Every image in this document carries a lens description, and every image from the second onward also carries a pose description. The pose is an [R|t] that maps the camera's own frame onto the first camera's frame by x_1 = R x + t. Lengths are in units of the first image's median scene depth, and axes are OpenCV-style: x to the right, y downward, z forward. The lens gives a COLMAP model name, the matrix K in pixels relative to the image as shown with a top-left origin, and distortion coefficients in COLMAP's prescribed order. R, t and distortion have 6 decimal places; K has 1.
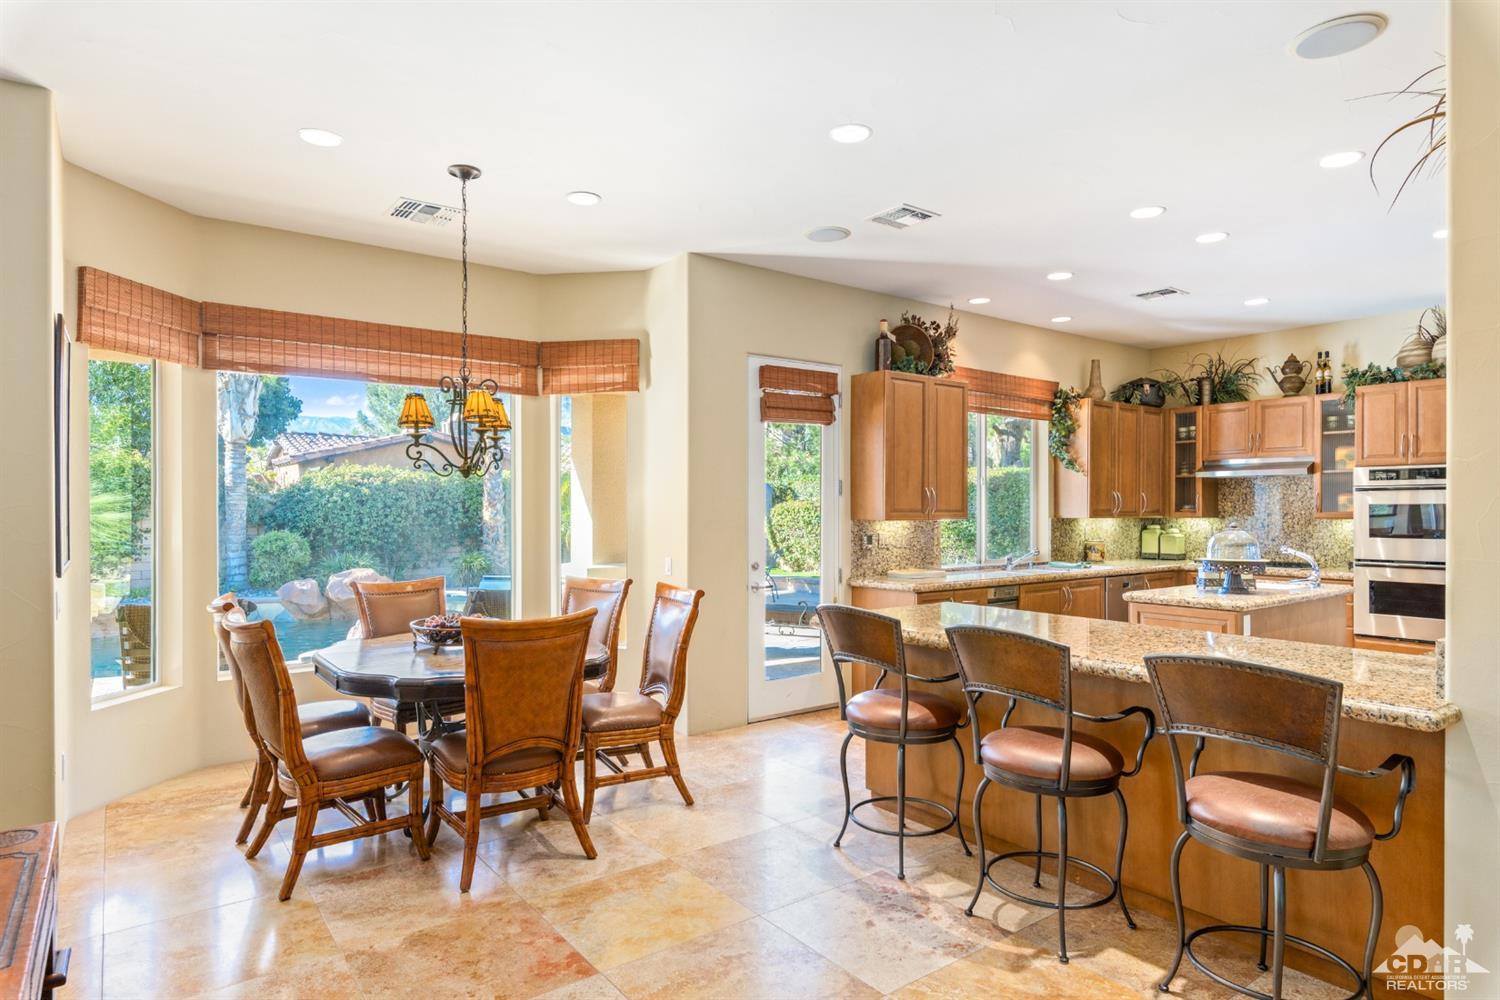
lens RADIAL K [[855.7, 0, 755.0], [0, 855.7, 511.7], [0, 0, 1]] dist [0.006392, -0.003282]
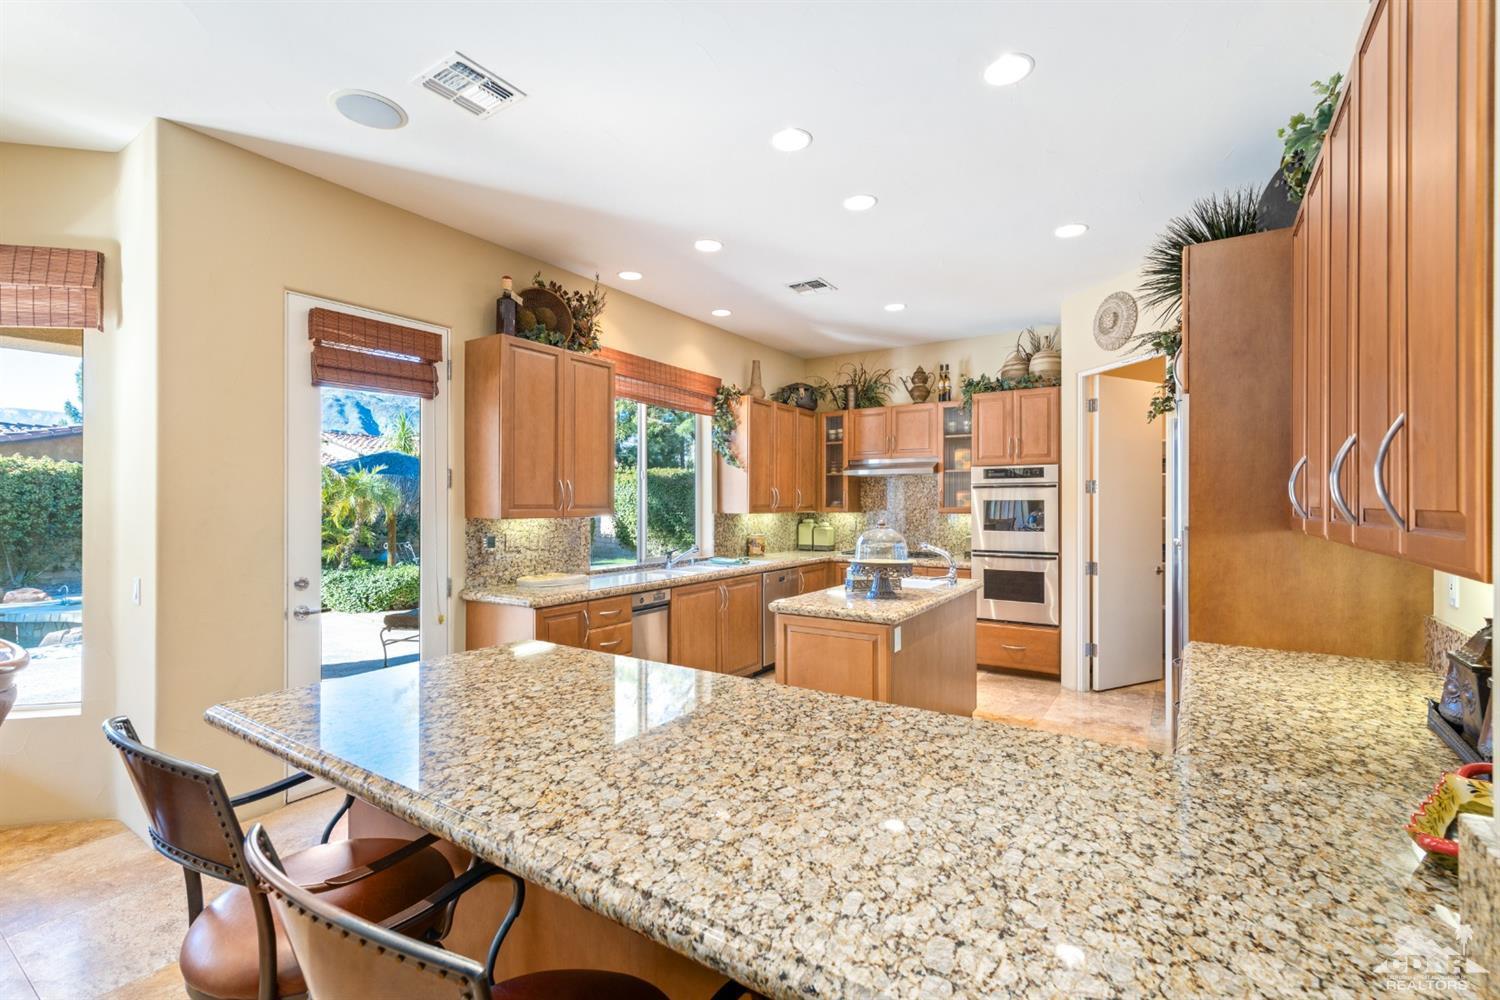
lens RADIAL K [[658.5, 0, 750.9], [0, 658.5, 501.5], [0, 0, 1]] dist [0.002652, 0.000665]
pose [[0.943171, 0.001182, 0.332306, 0.157297], [0.001011, 0.999979, -0.006426, -0.002131], [-0.332306, 0.006397, 0.943150, 0.311835]]
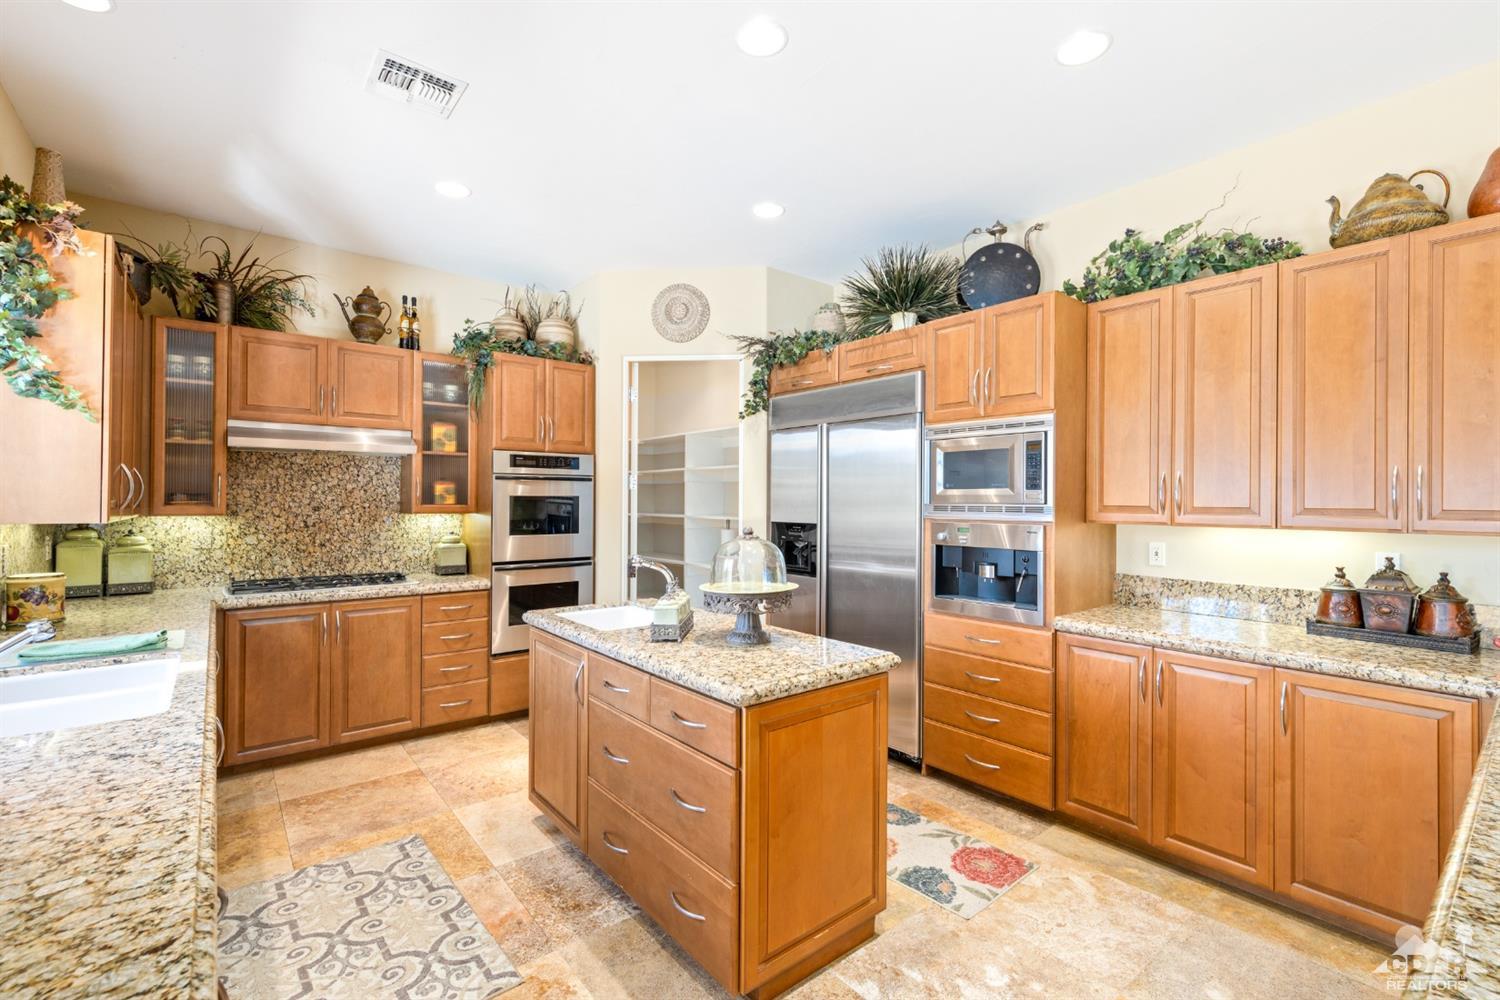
lens RADIAL K [[658.5, 0, 753.4], [0, 658.5, 499.6], [0, 0, 1]] dist [0.002652, 0.000665]
pose [[-0.042471, 0.000035, 0.999098, 0.067013], [-0.001272, 0.999999, -0.000090, -0.005183], [-0.999097, -0.001275, -0.042471, 0.824560]]
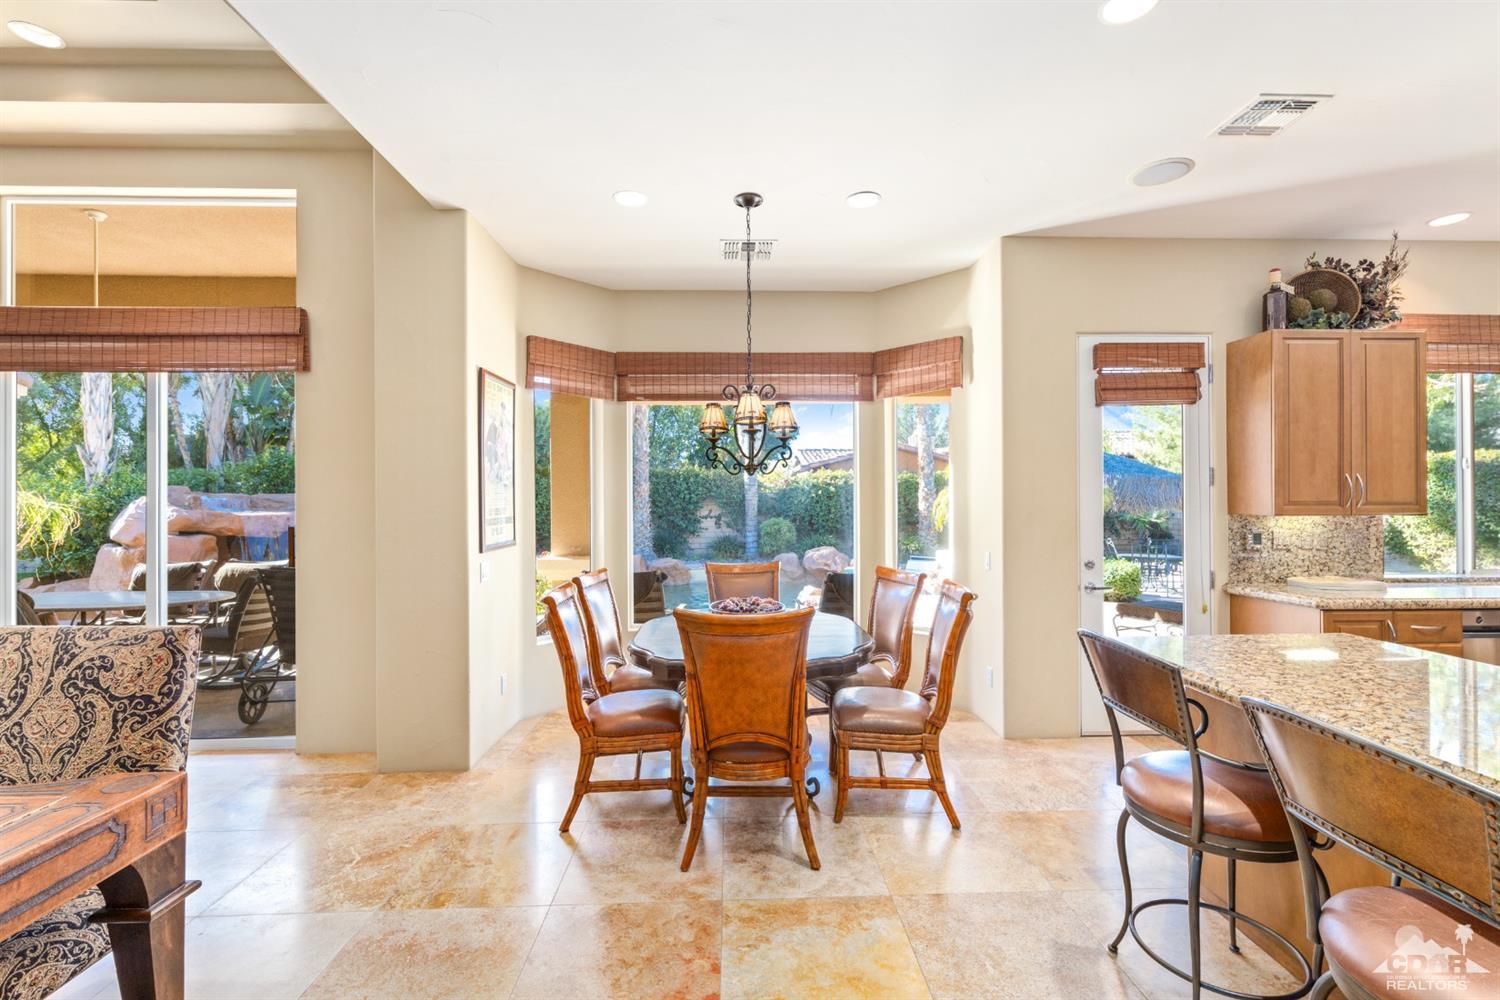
lens RADIAL K [[658.5, 0, 753.8], [0, 658.5, 498.6], [0, 0, 1]] dist [0.002652, 0.000665]
pose [[0.820409, -0.006739, -0.571737, 0.098483], [0.002127, 0.999960, -0.008735, -0.001548], [0.571773, 0.005950, 0.820390, 0.196510]]
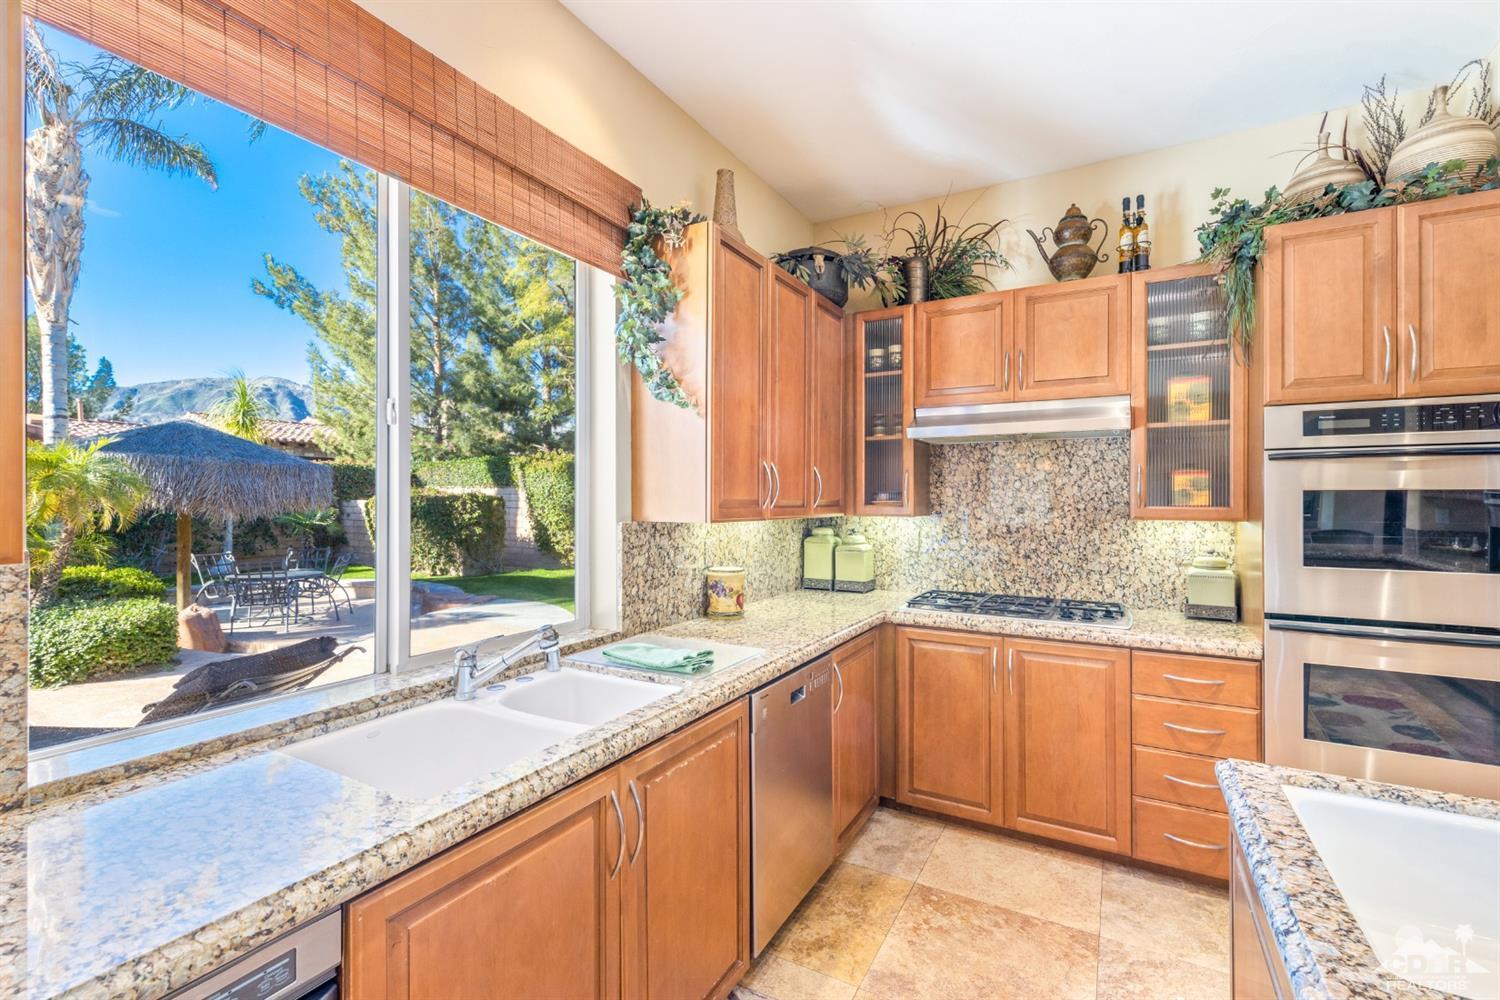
lens RADIAL K [[658.5, 0, 752.0], [0, 658.5, 495.5], [0, 0, 1]] dist [0.002652, 0.000665]
pose [[0.915860, 0.002299, 0.401492, 0.336004], [0.000809, 0.999971, -0.007573, -0.003611], [-0.401498, 0.007261, 0.915831, 0.838892]]
